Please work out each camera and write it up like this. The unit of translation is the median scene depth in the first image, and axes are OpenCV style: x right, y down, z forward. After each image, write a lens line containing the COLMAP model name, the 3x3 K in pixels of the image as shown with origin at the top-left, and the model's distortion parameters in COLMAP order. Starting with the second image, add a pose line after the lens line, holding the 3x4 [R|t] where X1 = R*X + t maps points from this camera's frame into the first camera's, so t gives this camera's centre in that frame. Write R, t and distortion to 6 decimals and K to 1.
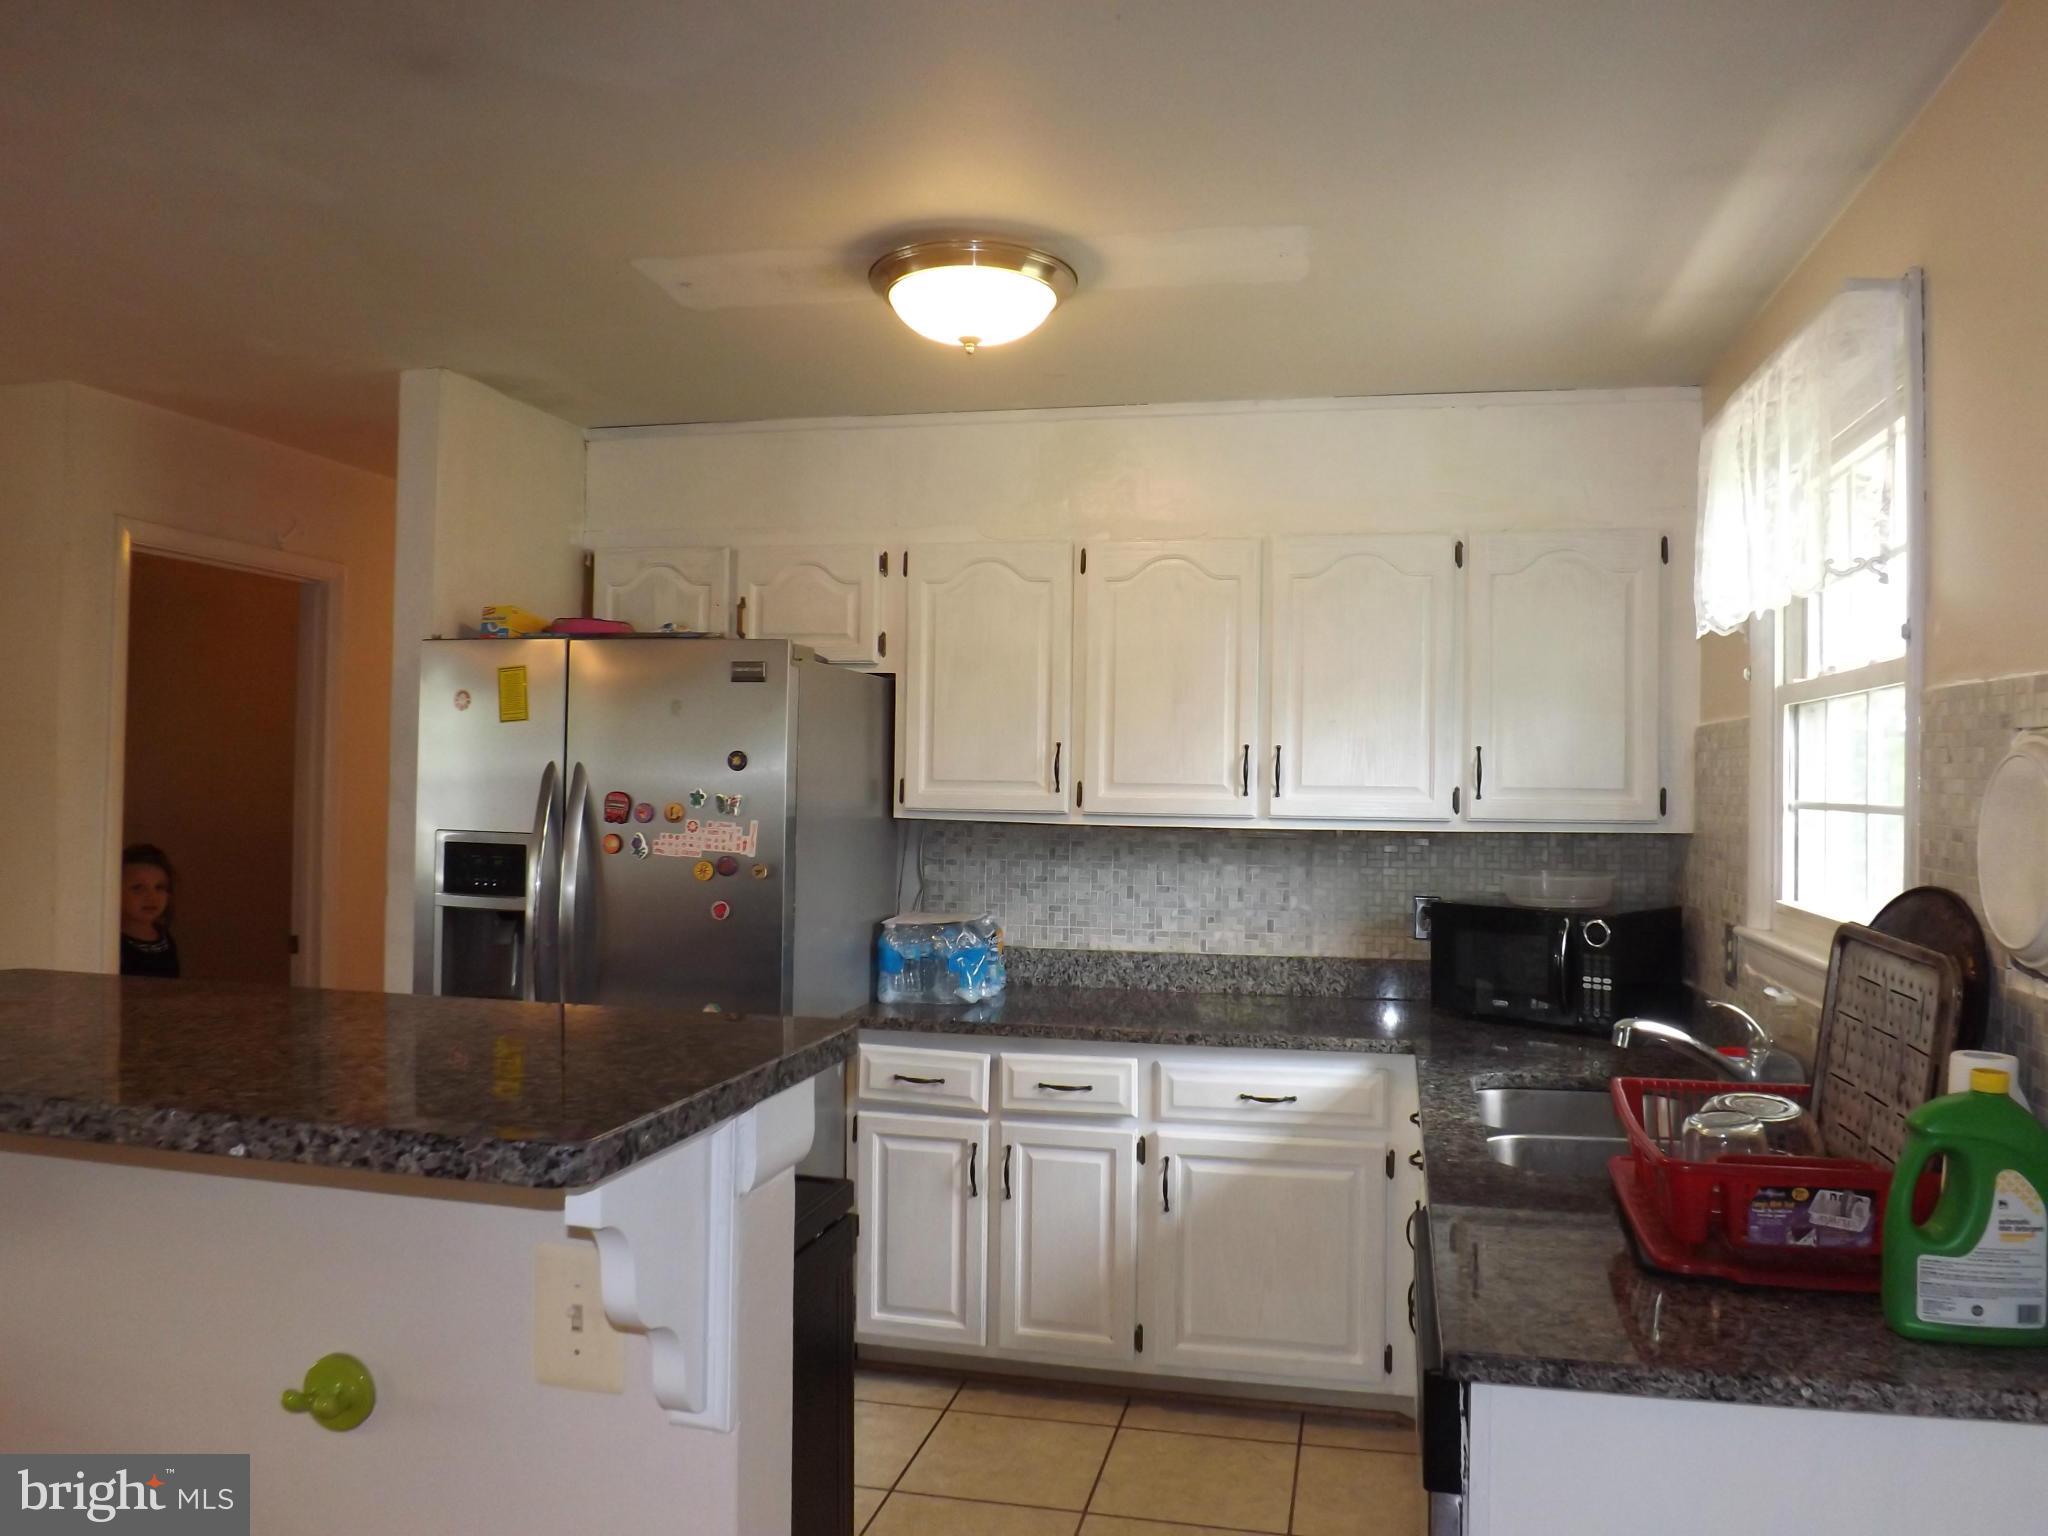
lens RADIAL K [[1478.7, 0, 1024.0], [0, 1478.7, 764.4], [0, 0, 1]] dist [-0.065534, 0.023298]
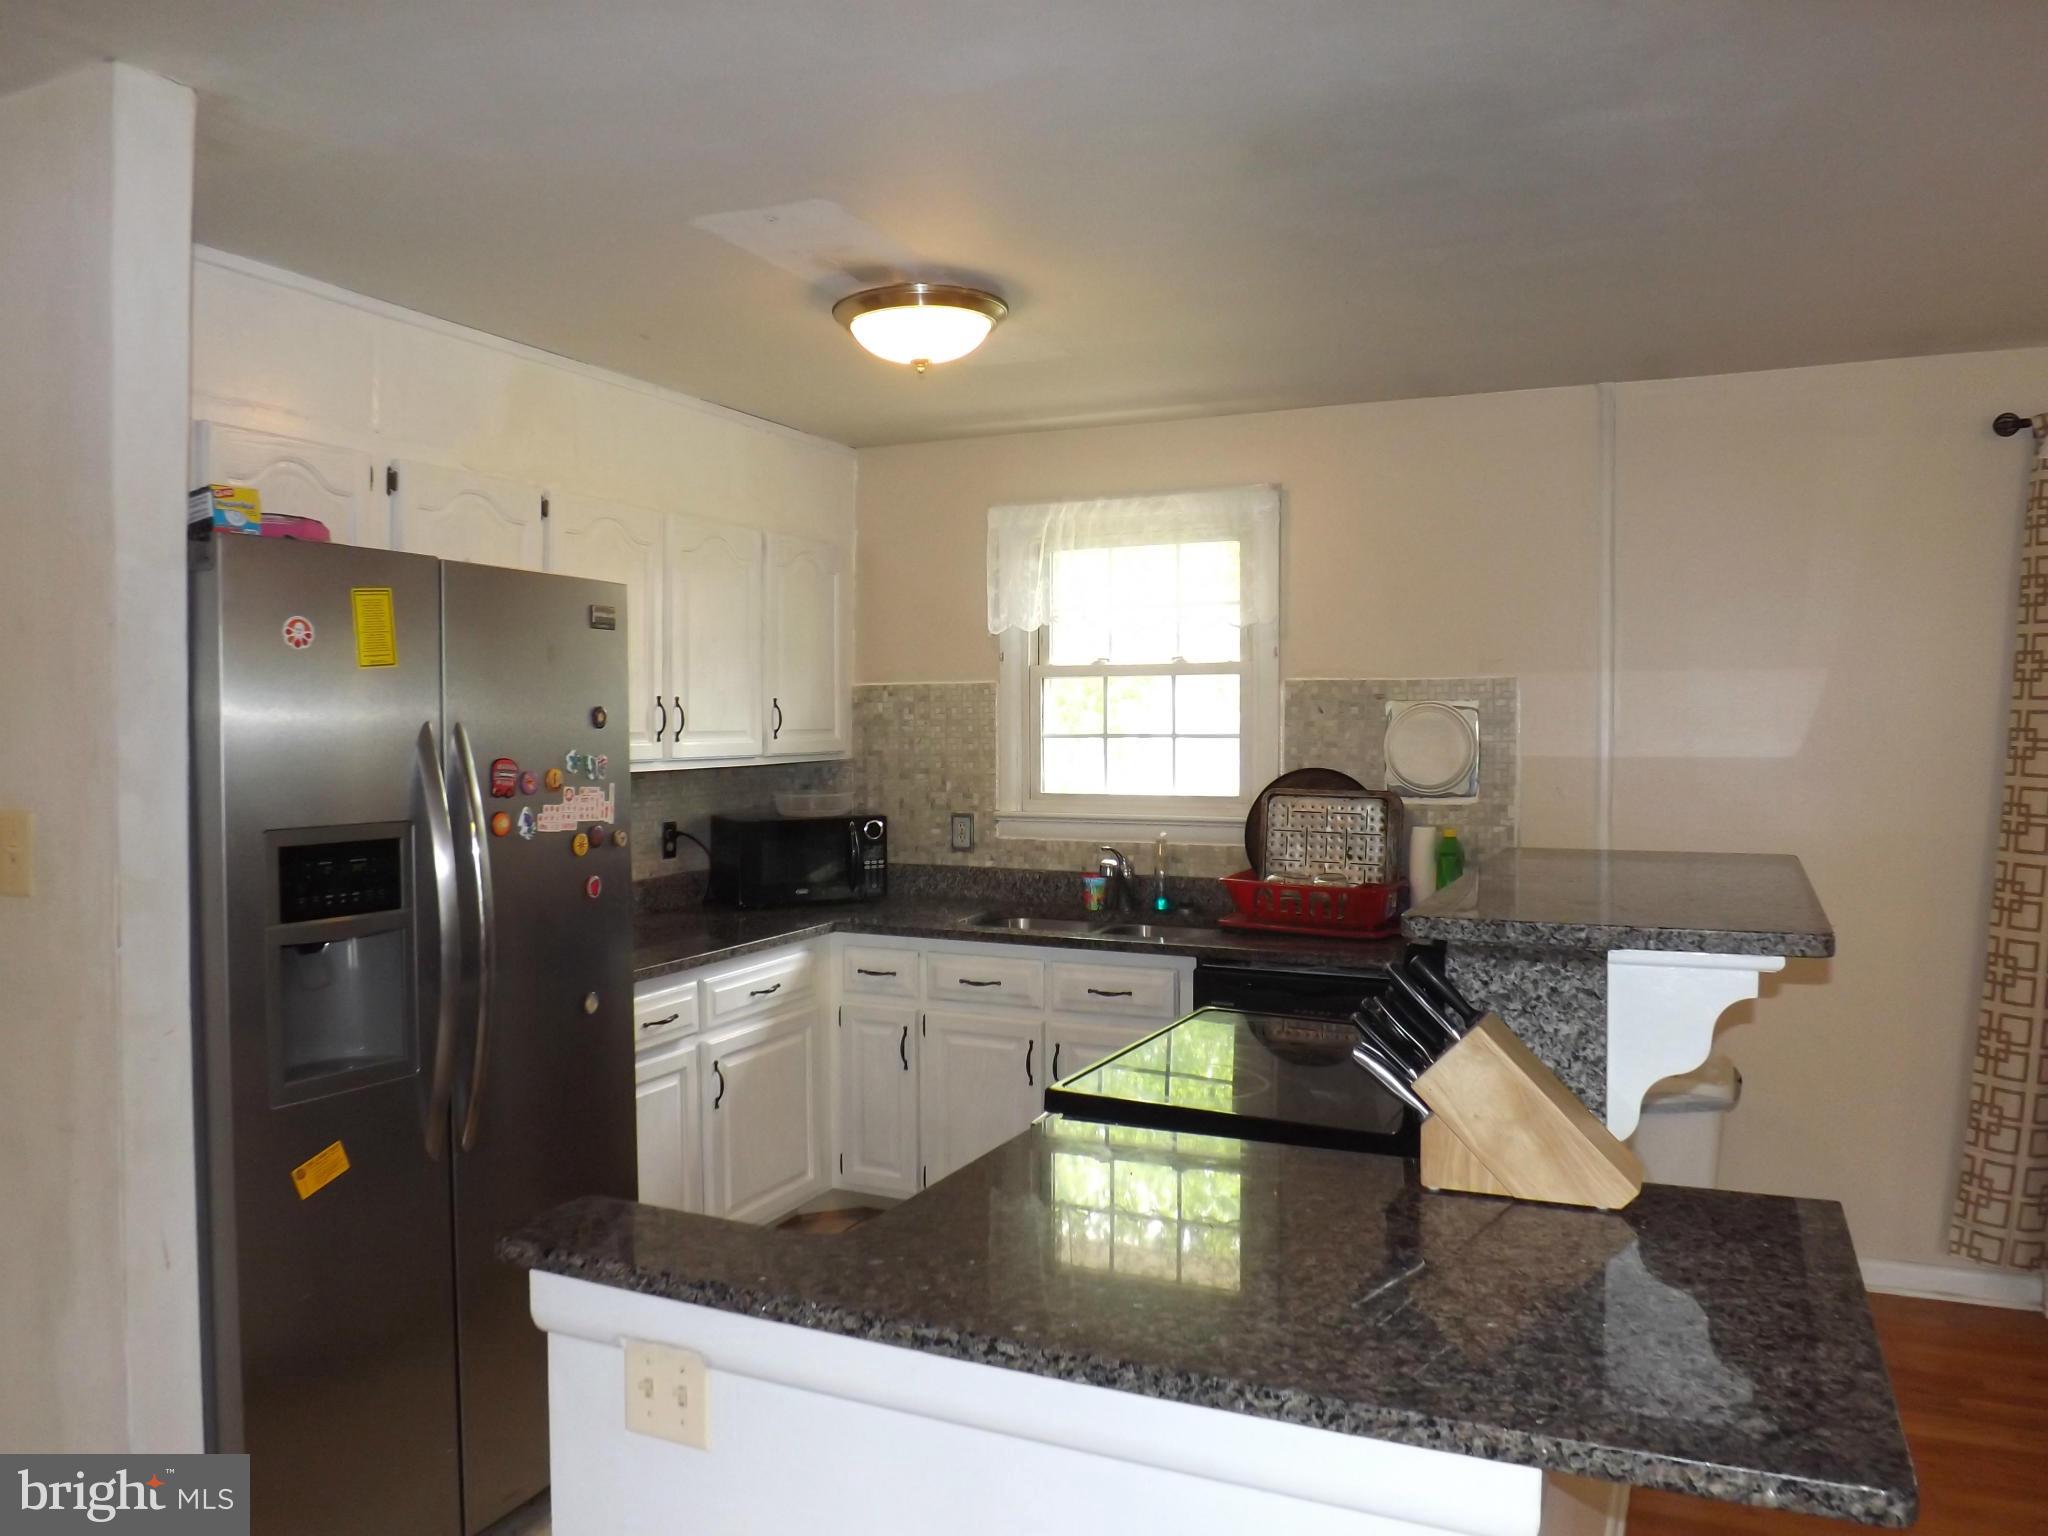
lens RADIAL K [[1478.7, 0, 1038.8], [0, 1478.7, 766.1], [0, 0, 1]] dist [-0.065534, 0.023298]
pose [[0.216205, -0.045966, 0.975265, -0.849452], [-0.002874, 0.998857, 0.047715, -0.013940], [-0.976344, -0.013119, 0.215825, 0.462075]]
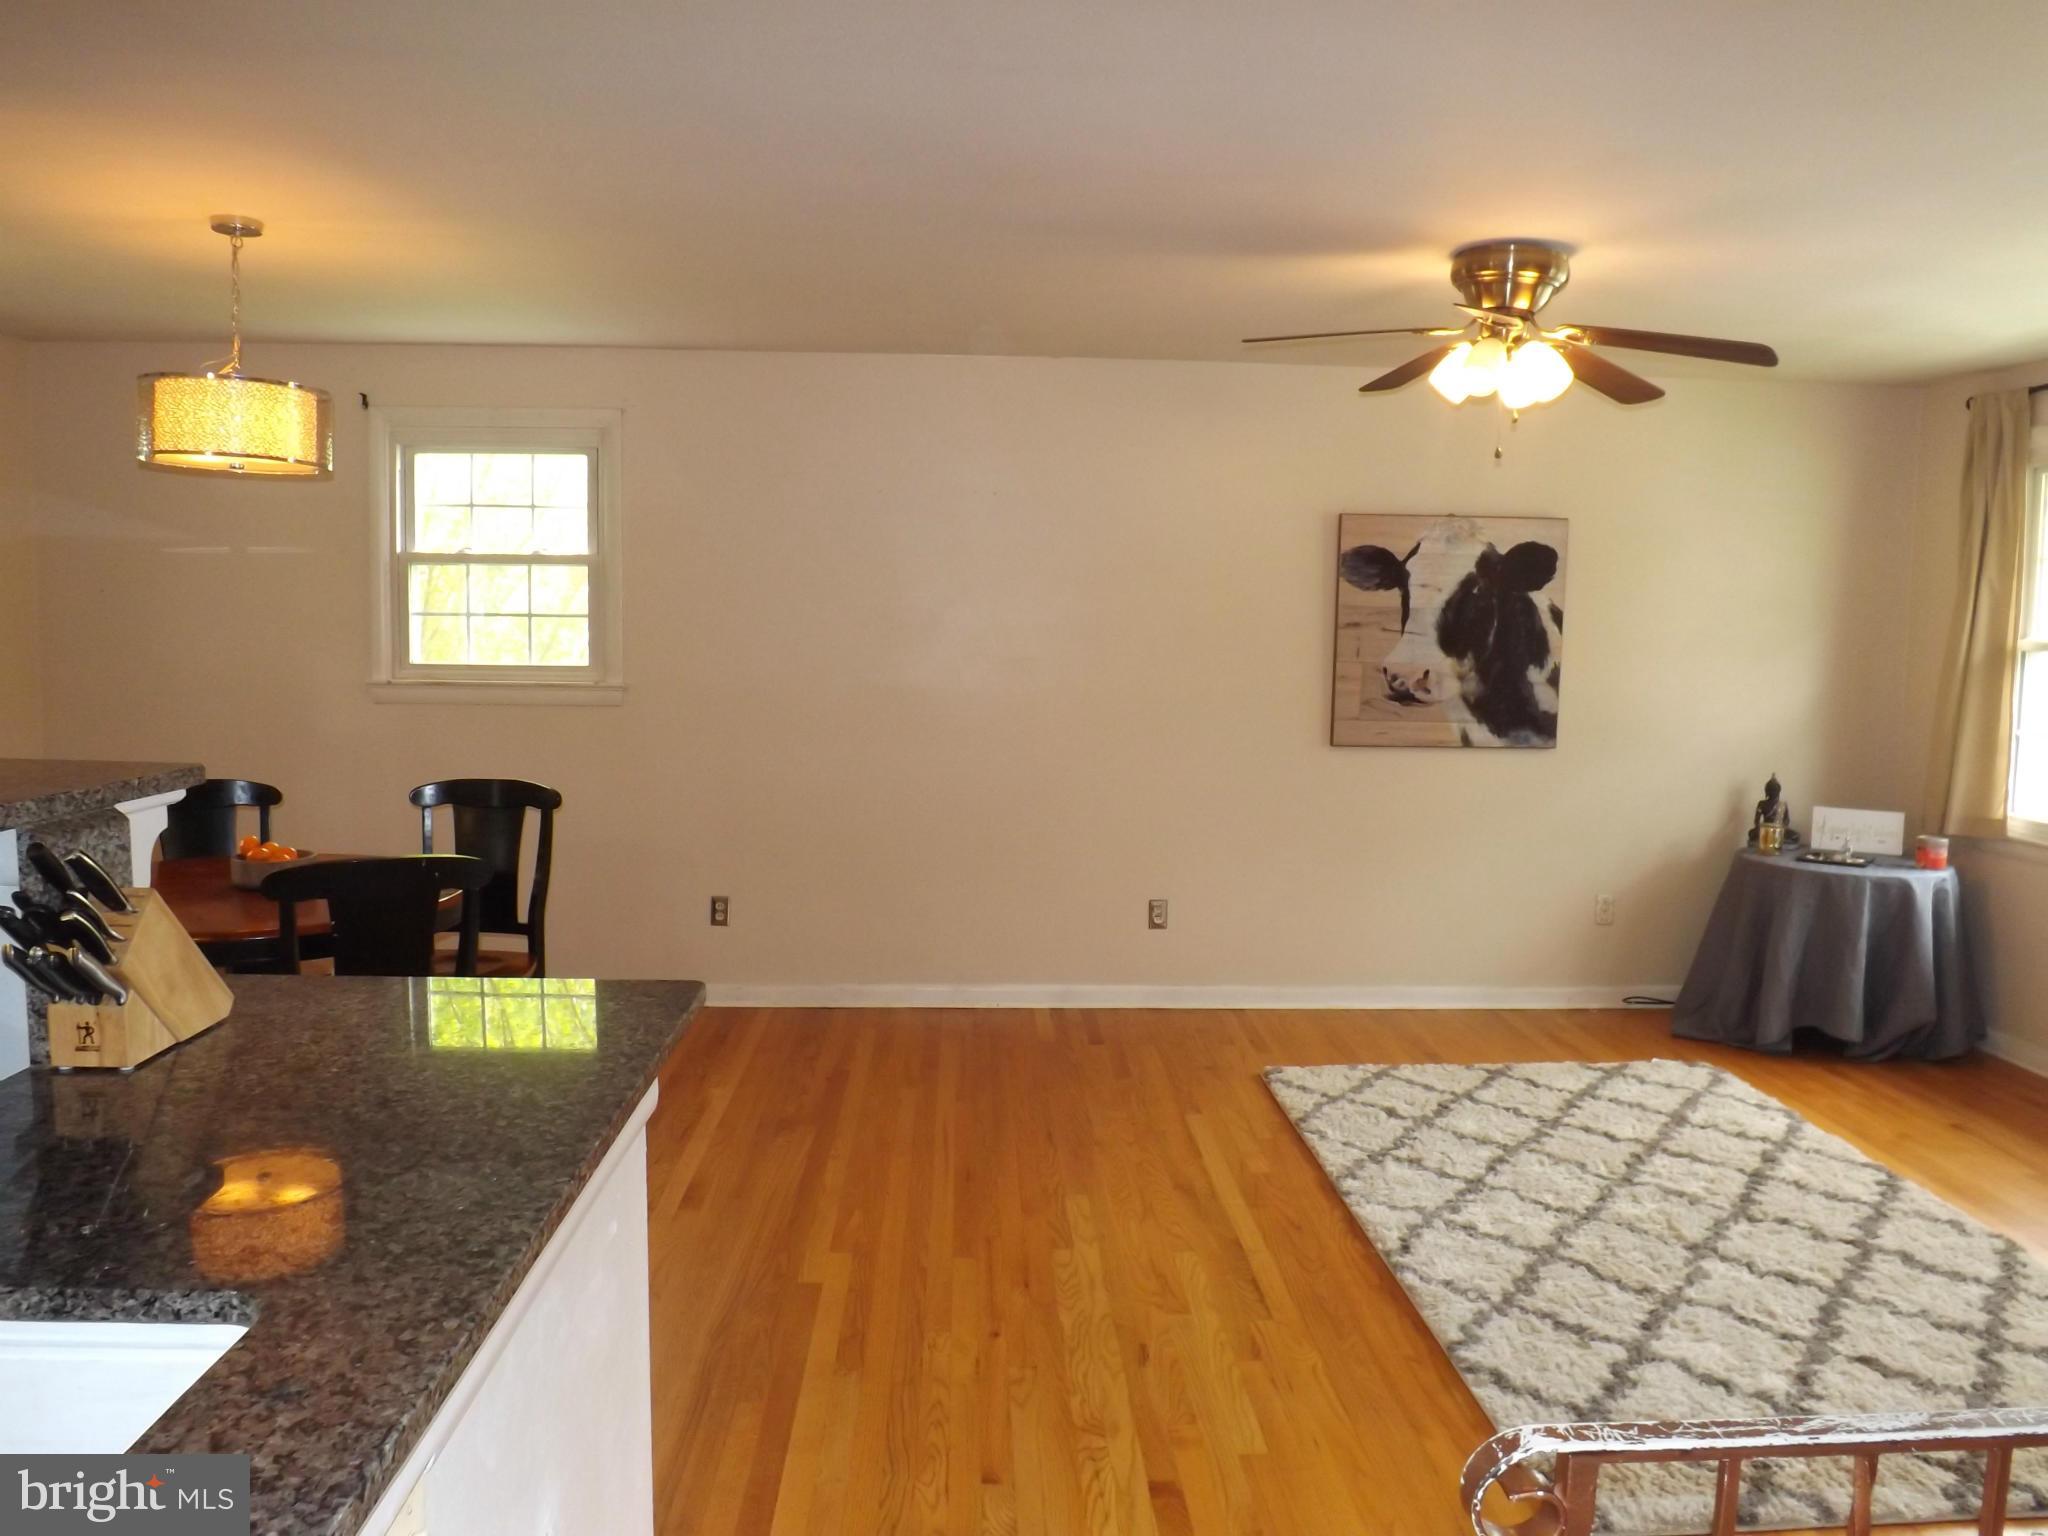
lens RADIAL K [[1478.7, 0, 1023.0], [0, 1478.7, 748.0], [0, 0, 1]] dist [-0.065534, 0.023298]
pose [[-0.965968, -0.014941, -0.258231, -0.504162], [-0.035002, 0.996698, 0.073261, -0.002204], [0.256284, 0.079807, -0.963301, 0.957753]]
